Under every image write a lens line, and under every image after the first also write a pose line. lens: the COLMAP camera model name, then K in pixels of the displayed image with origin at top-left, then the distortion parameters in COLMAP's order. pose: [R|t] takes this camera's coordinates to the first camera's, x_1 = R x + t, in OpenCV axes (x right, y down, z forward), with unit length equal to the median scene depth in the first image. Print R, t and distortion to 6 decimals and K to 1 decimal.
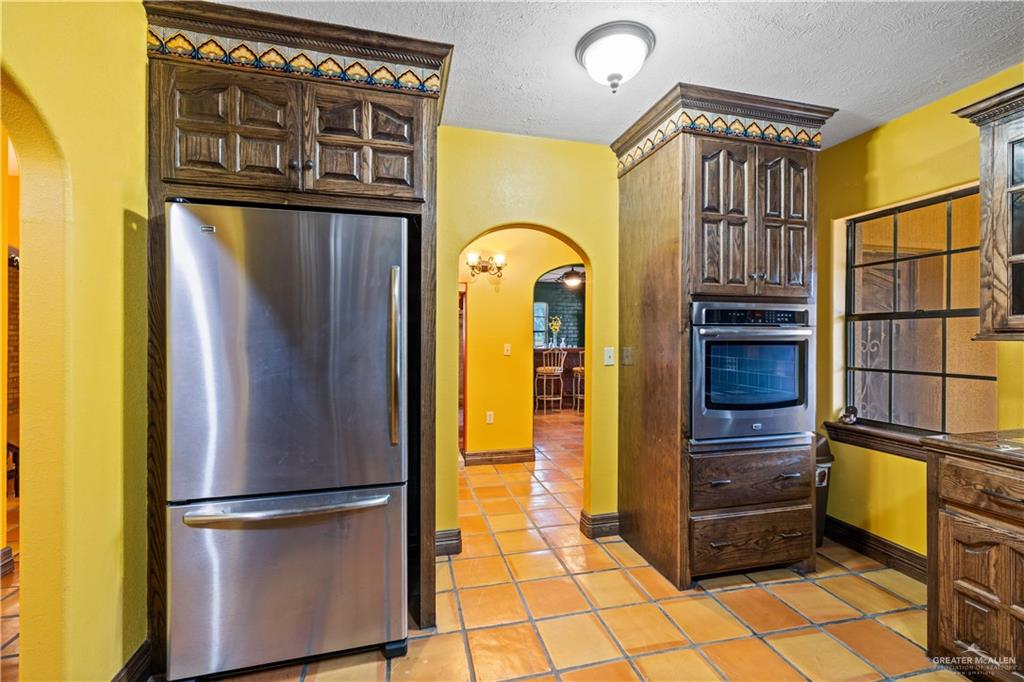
lens RADIAL K [[432.2, 0, 512.6], [0, 432.2, 339.0], [0, 0, 1]] dist [0.000785, 0.000073]
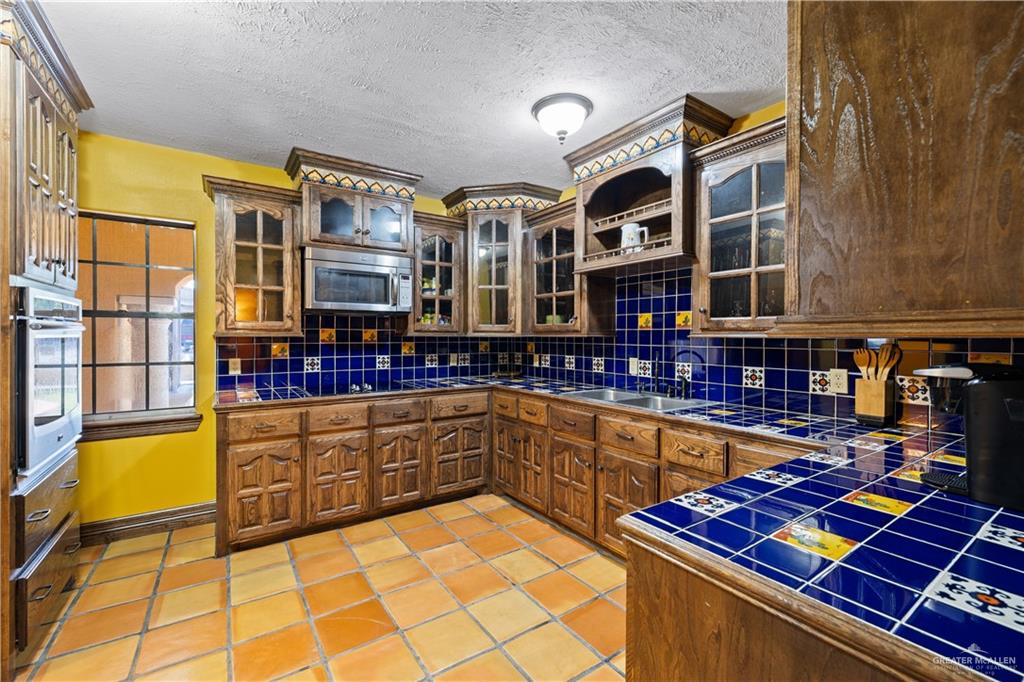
lens RADIAL K [[432.2, 0, 512.3], [0, 432.2, 337.7], [0, 0, 1]] dist [0.000785, 0.000073]
pose [[-0.347817, -0.010787, 0.937501, -0.668958], [-0.002169, 0.999940, 0.010701, -0.009984], [-0.937560, 0.001689, -0.347819, 0.548646]]
